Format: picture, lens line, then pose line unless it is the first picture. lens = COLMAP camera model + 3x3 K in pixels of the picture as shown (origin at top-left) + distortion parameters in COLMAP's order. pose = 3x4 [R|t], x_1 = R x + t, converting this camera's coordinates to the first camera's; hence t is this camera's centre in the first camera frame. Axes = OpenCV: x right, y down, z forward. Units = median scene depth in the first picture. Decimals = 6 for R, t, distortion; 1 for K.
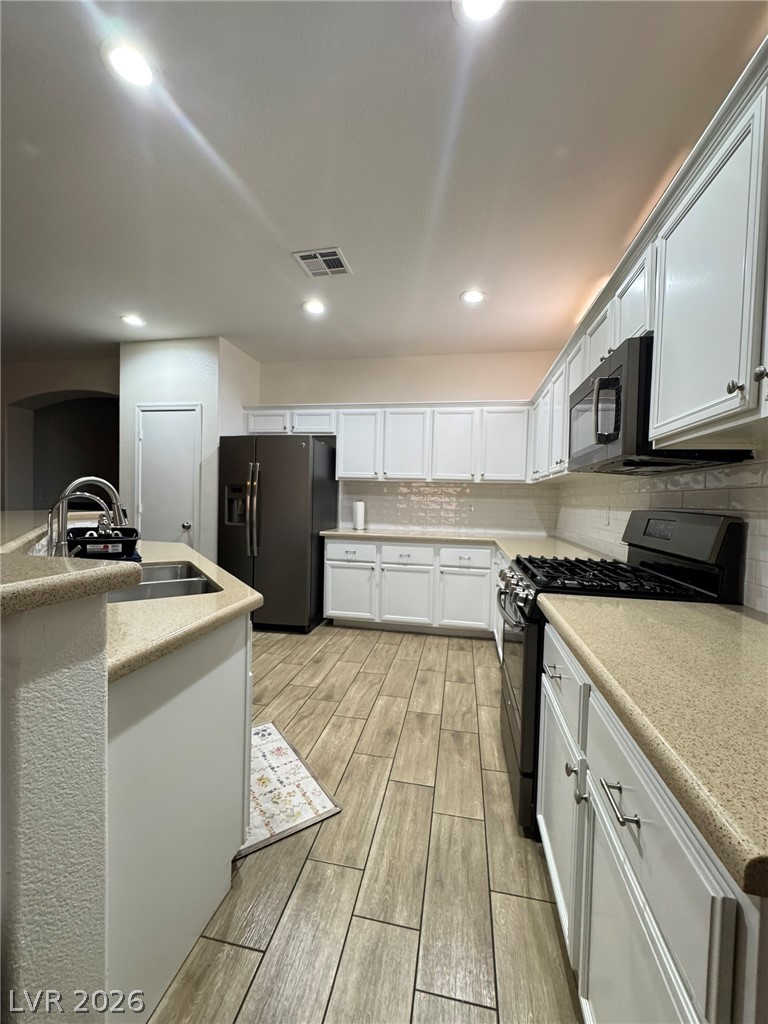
lens RADIAL K [[408.9, 0, 385.3], [0, 408.9, 514.9], [0, 0, 1]] dist [-0.002402, 0.000317]
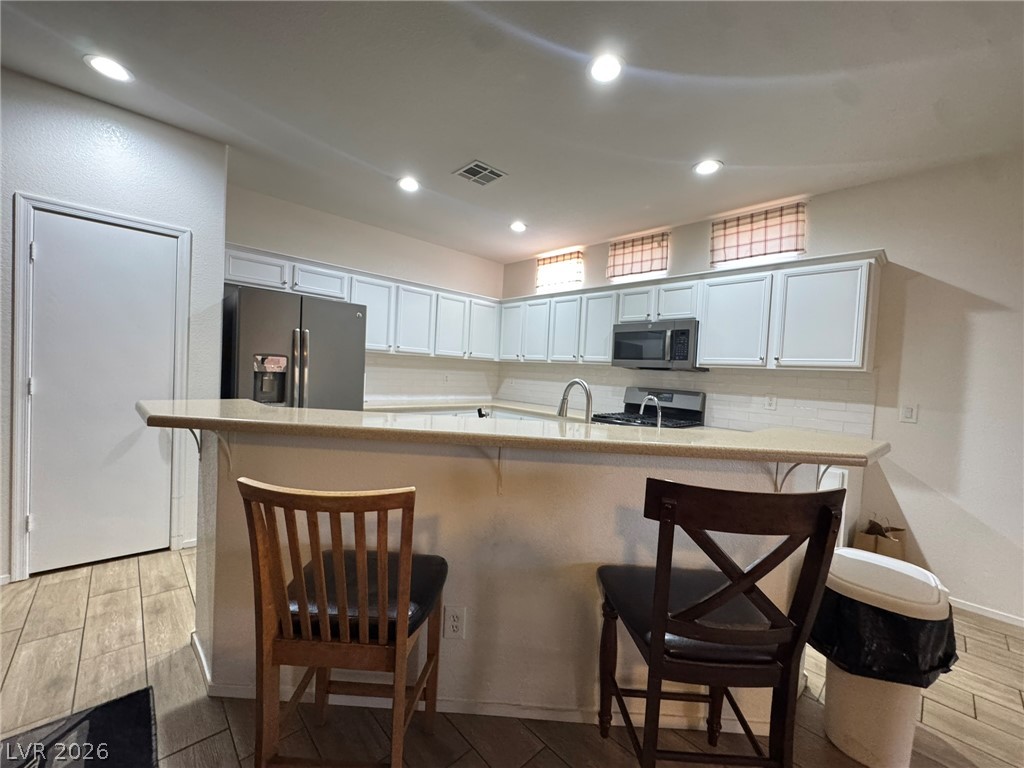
lens RADIAL K [[408.9, 0, 512.4], [0, 408.9, 379.5], [0, 0, 1]] dist [-0.002402, 0.000317]
pose [[0.583140, -0.011942, 0.812284, -0.797901], [0.002136, 0.999911, 0.013167, -0.036442], [-0.812369, -0.005943, 0.583114, 0.187316]]
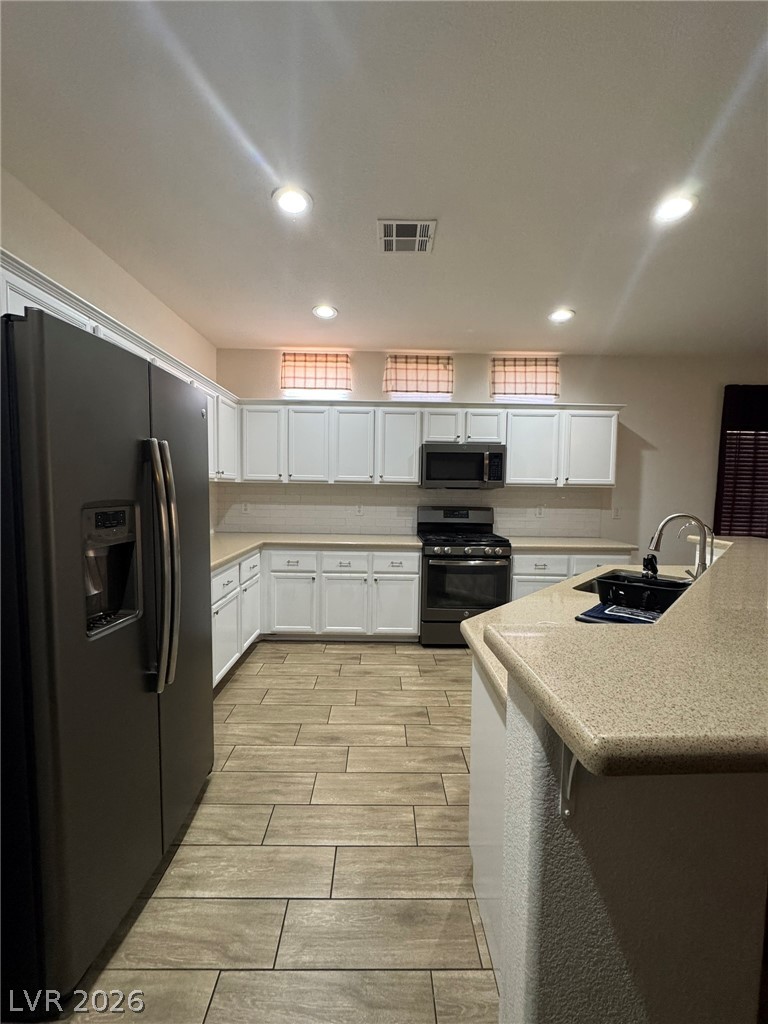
lens RADIAL K [[408.9, 0, 386.1], [0, 408.9, 515.6], [0, 0, 1]] dist [-0.002402, 0.000317]
pose [[-0.194003, -0.088366, 0.977013, -0.786395], [0.028488, 0.995007, 0.095651, -0.089761], [-0.980587, 0.046390, -0.190517, 0.951097]]
